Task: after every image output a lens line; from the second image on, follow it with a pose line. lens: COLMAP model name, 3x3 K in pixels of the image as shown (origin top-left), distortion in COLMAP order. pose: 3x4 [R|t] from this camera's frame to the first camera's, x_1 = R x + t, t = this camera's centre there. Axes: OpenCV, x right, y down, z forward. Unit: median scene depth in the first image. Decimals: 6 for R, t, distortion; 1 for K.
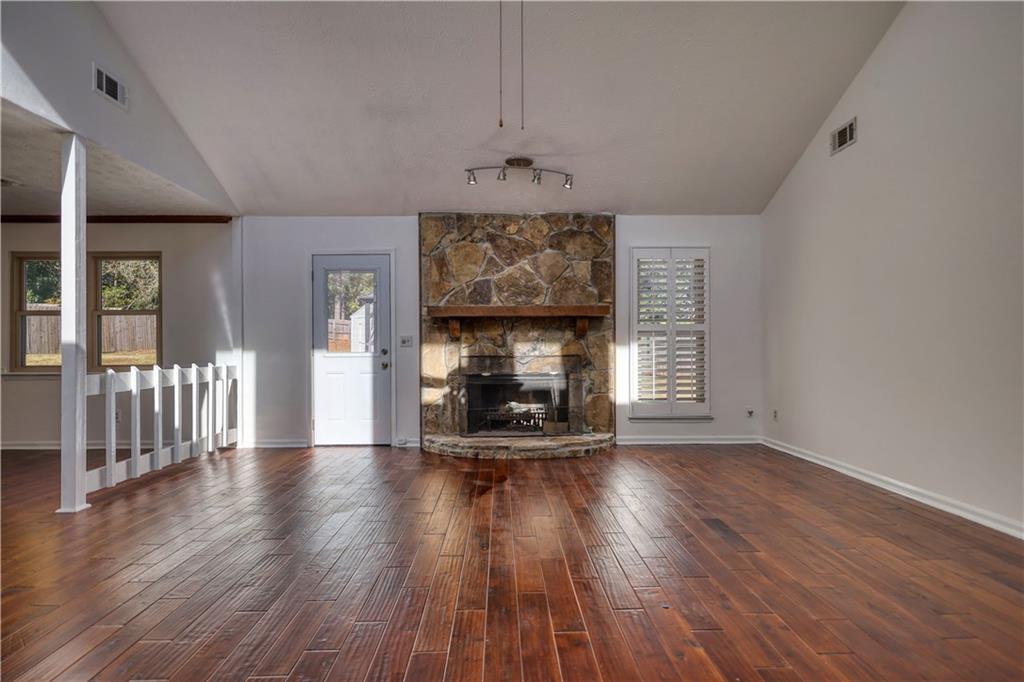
lens RADIAL K [[482.8, 0, 458.9], [0, 482.8, 351.0], [0, 0, 1]] dist [-0.000011, -0.000101]
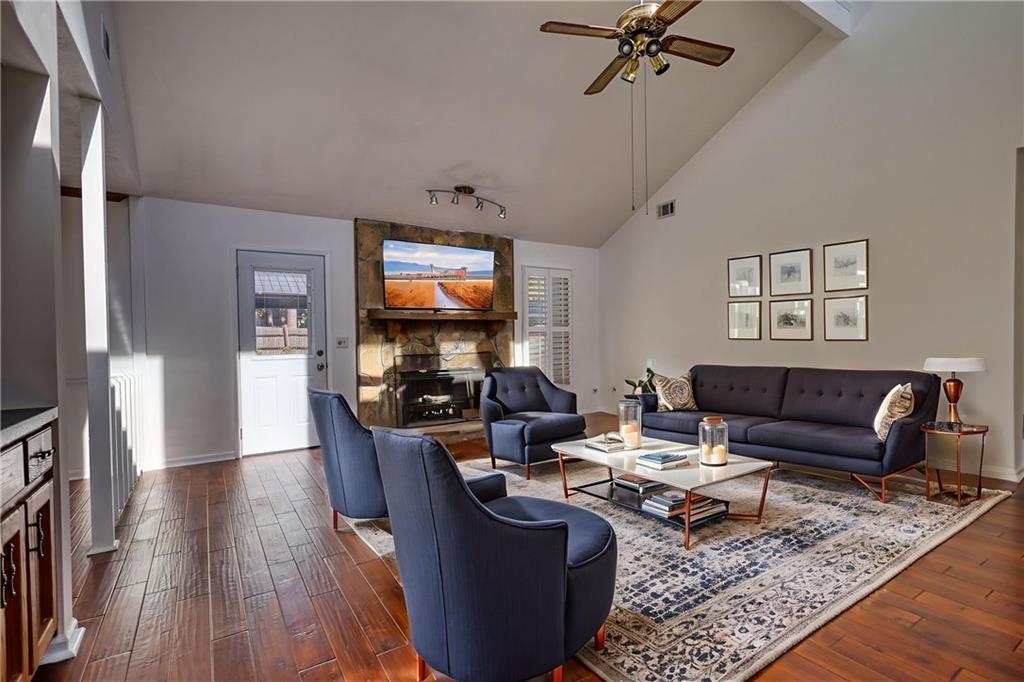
lens RADIAL K [[509.8, 0, 461.3], [0, 509.8, 354.7], [0, 0, 1]] dist [0.001706, 0.000123]
pose [[0.851551, -0.026592, 0.523597, -0.470747], [0.019190, 0.999625, 0.019557, -0.010573], [-0.523920, -0.006606, 0.851742, -0.052163]]
